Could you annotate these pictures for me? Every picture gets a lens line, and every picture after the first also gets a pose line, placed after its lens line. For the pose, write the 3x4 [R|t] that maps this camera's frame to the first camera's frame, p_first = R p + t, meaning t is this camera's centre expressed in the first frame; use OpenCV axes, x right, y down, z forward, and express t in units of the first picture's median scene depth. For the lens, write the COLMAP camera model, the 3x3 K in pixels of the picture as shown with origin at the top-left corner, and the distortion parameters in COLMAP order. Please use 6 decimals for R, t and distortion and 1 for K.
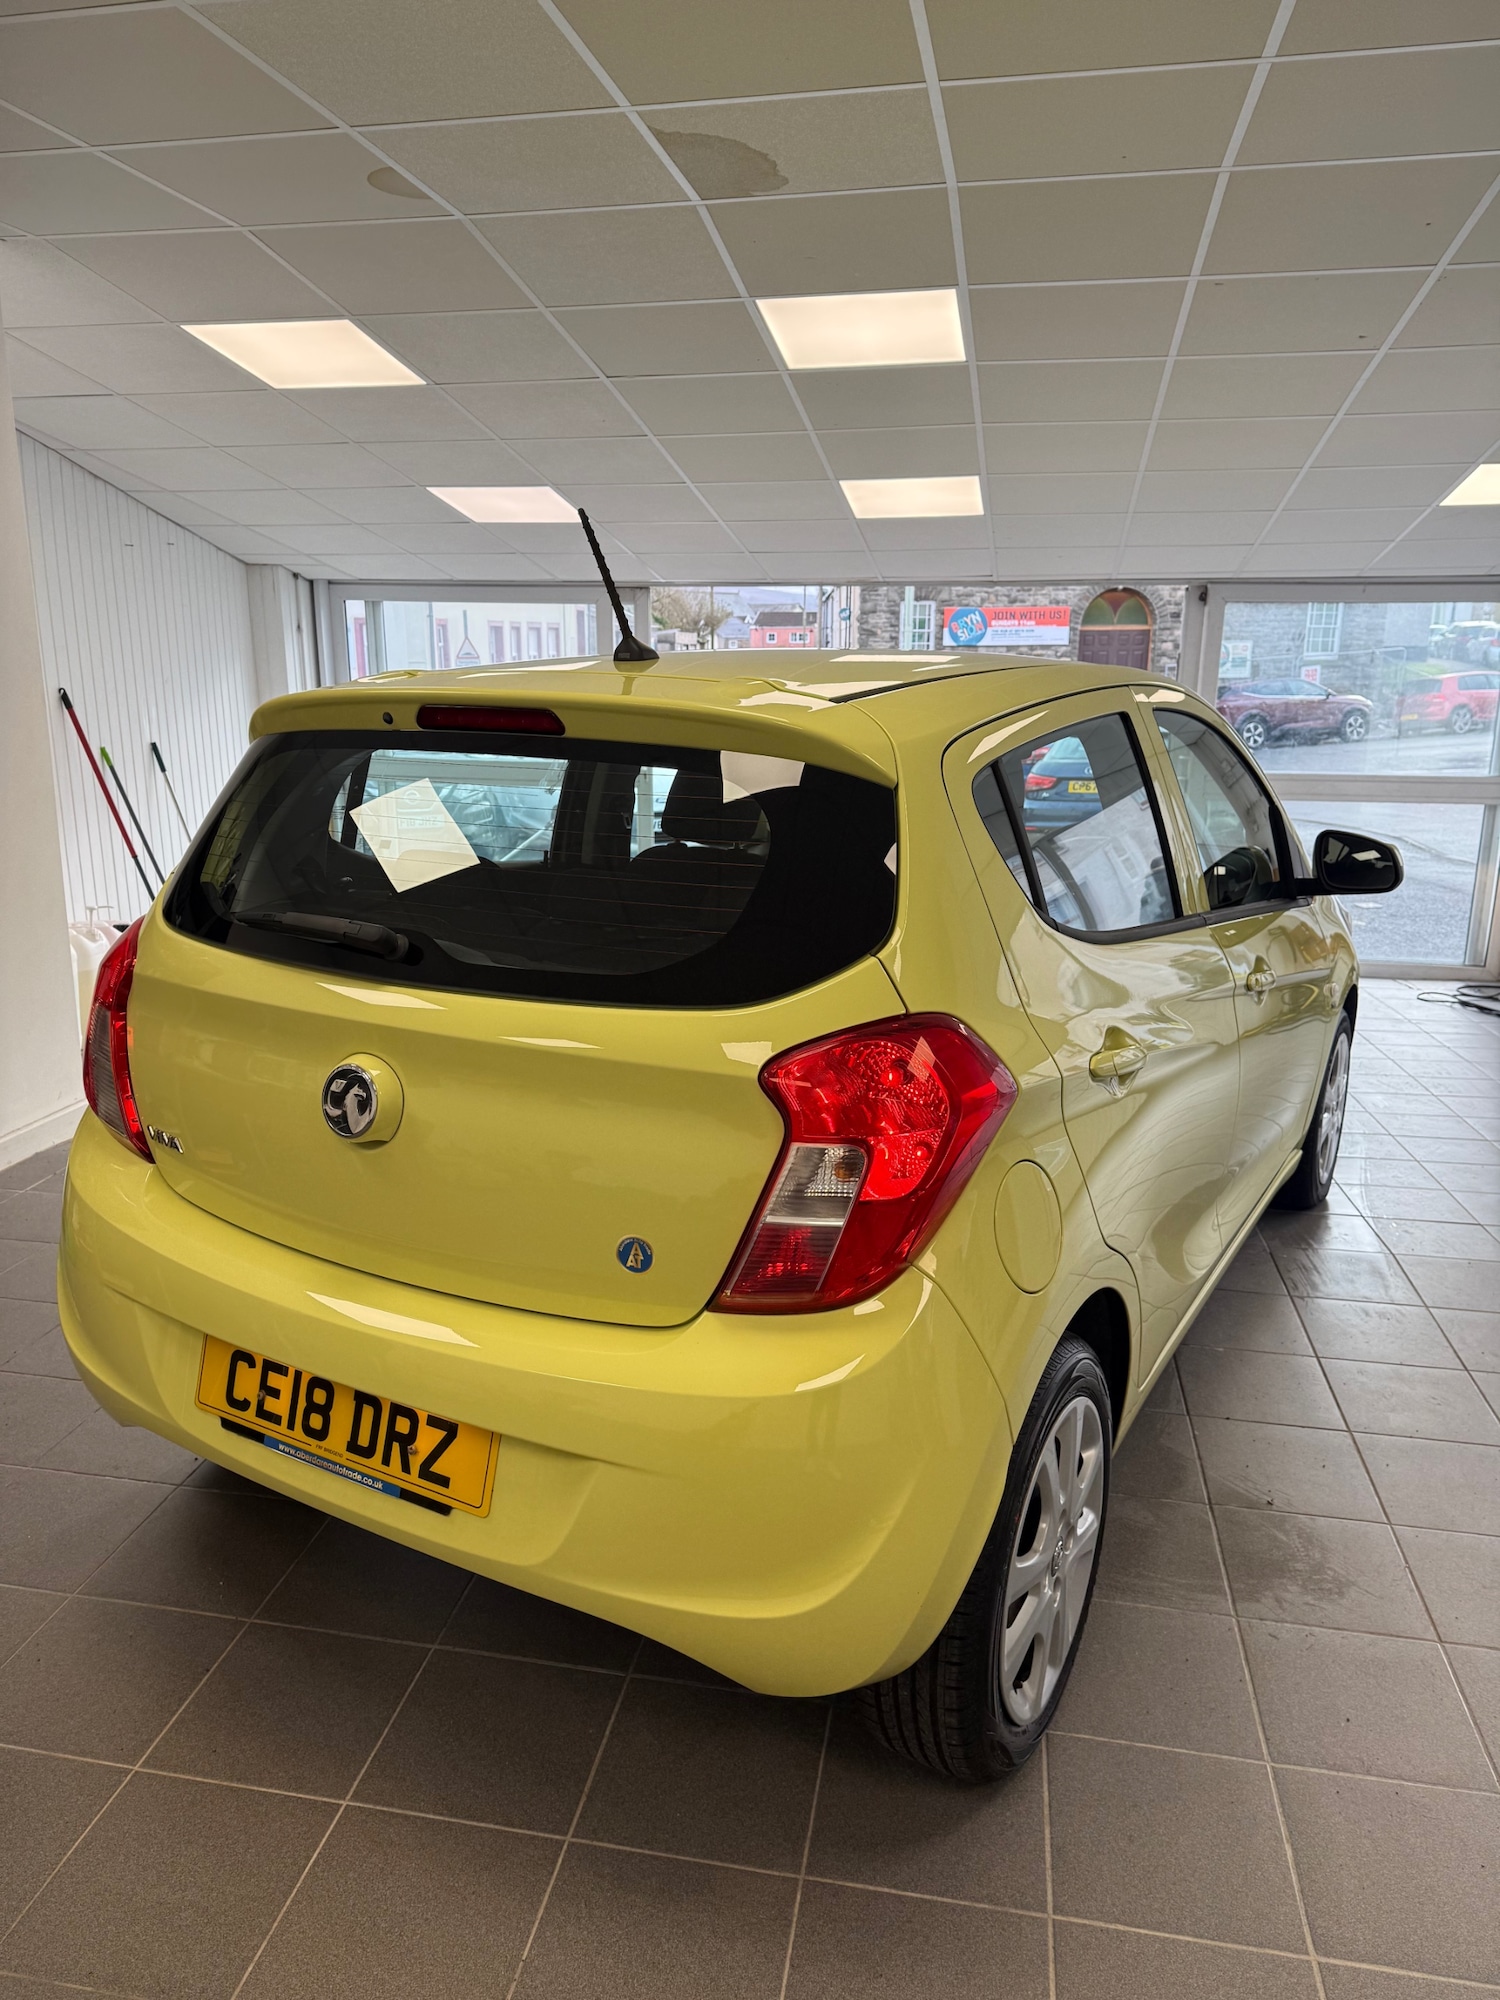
lens RADIAL K [[1409.4, 0, 750.0], [0, 1409.4, 1000.0], [0, 0, 1]] dist [0.004077, -0.000481]
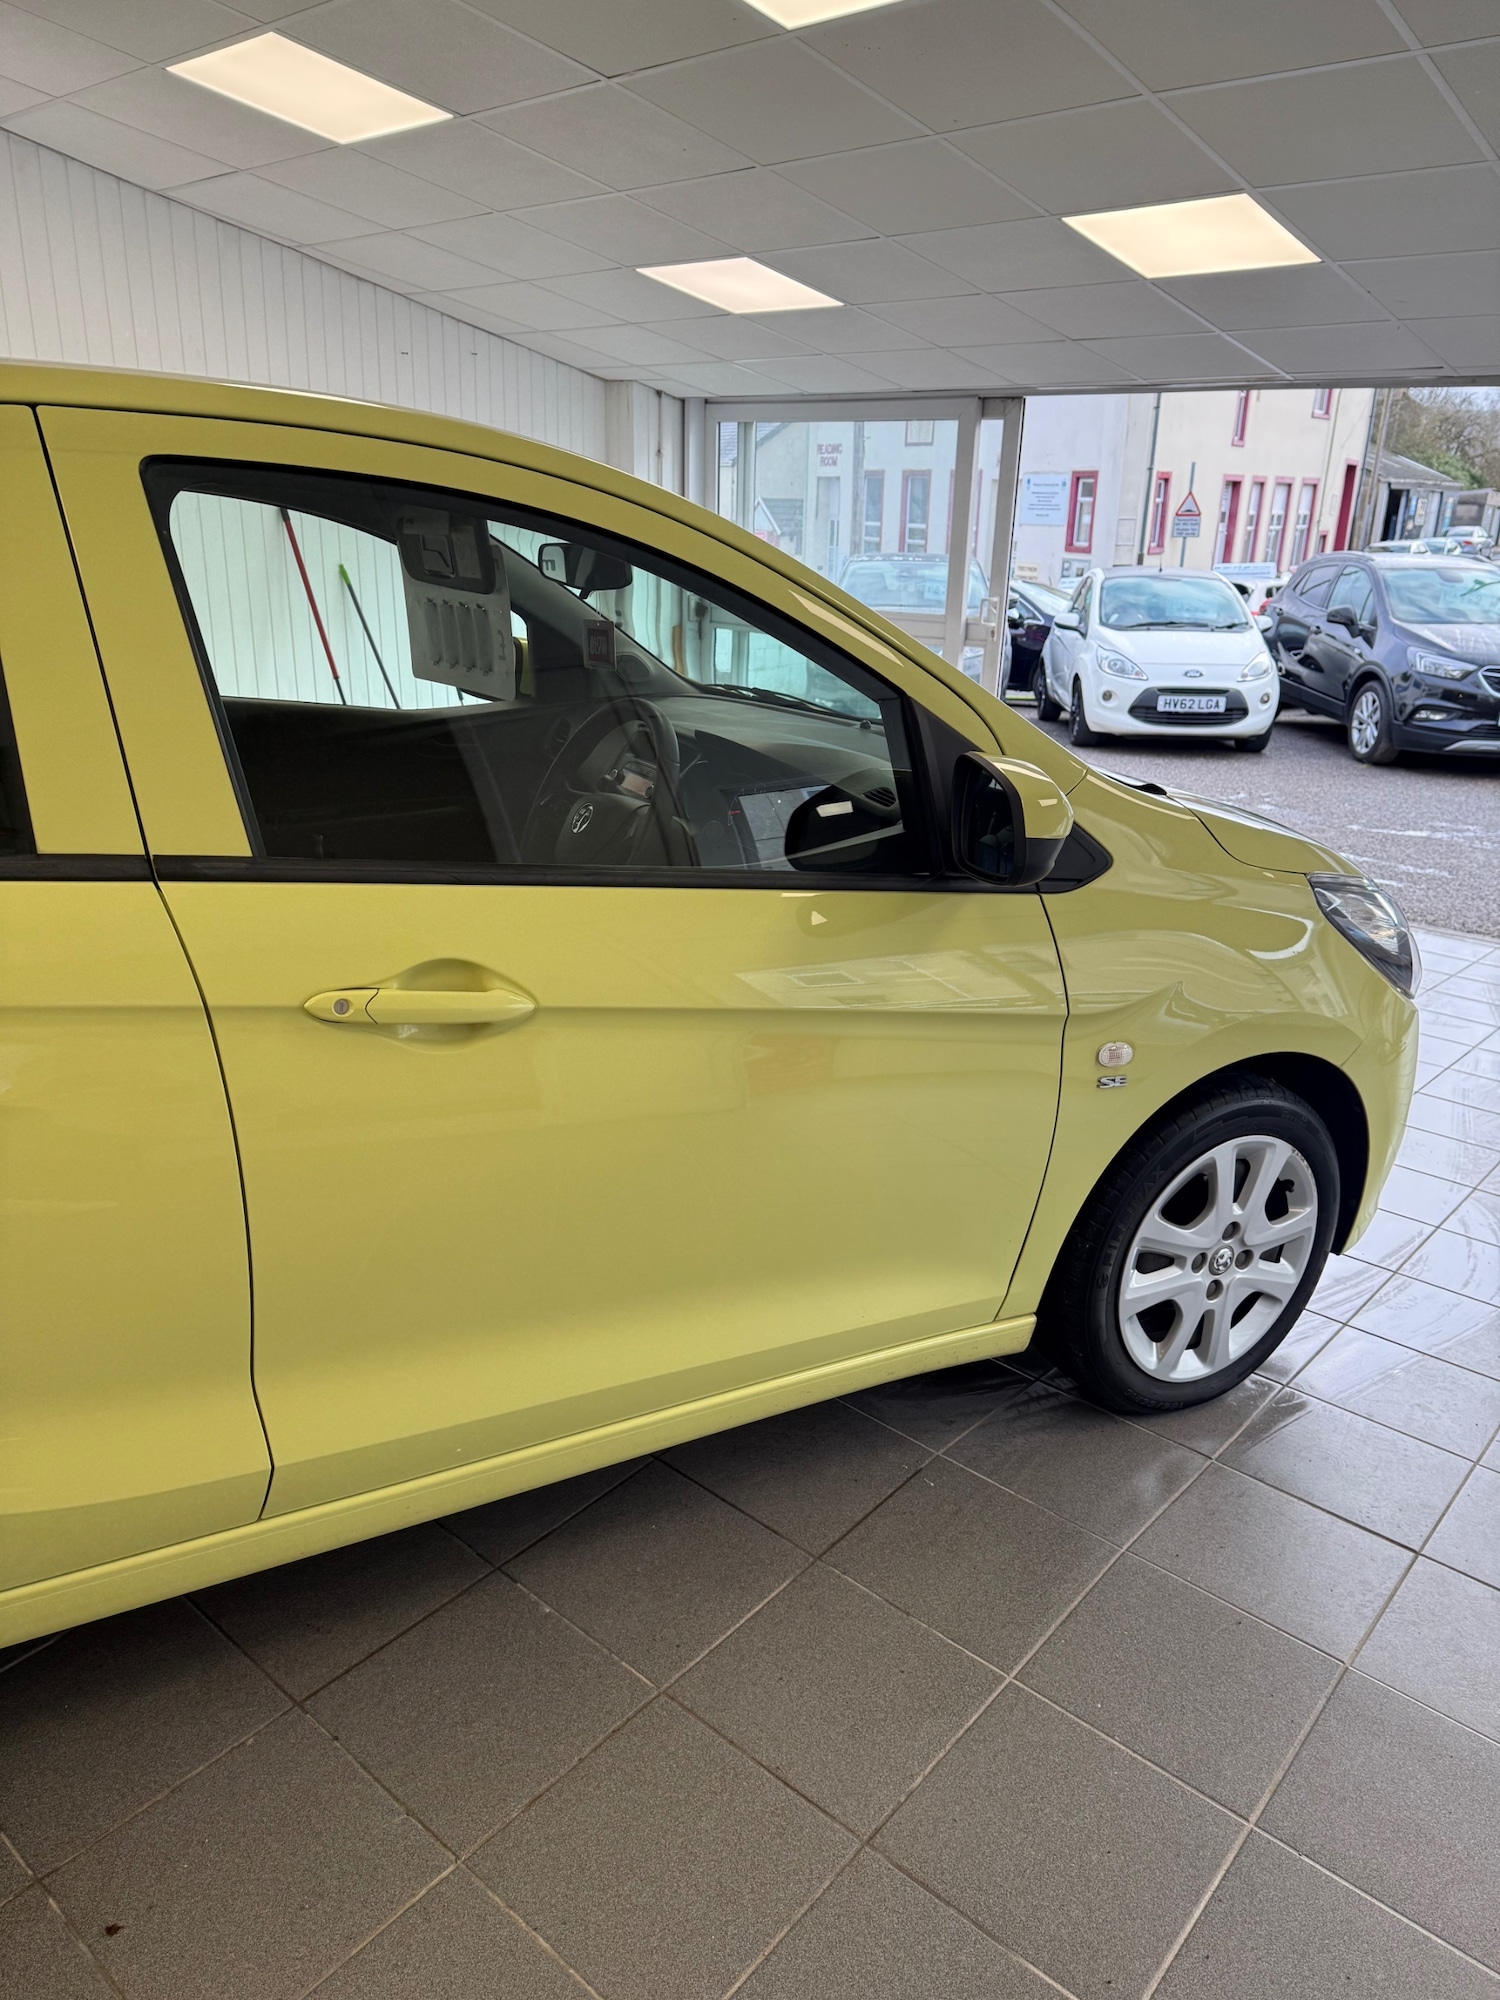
lens RADIAL K [[1388.7, 0, 747.8], [0, 1388.7, 996.2], [0, 0, 1]] dist [0.015891, -0.022717]
pose [[0.864933, 0.184140, -0.466886, 0.989993], [-0.138205, 0.981683, 0.131143, -0.183081], [0.482483, -0.048904, 0.874539, 0.941327]]
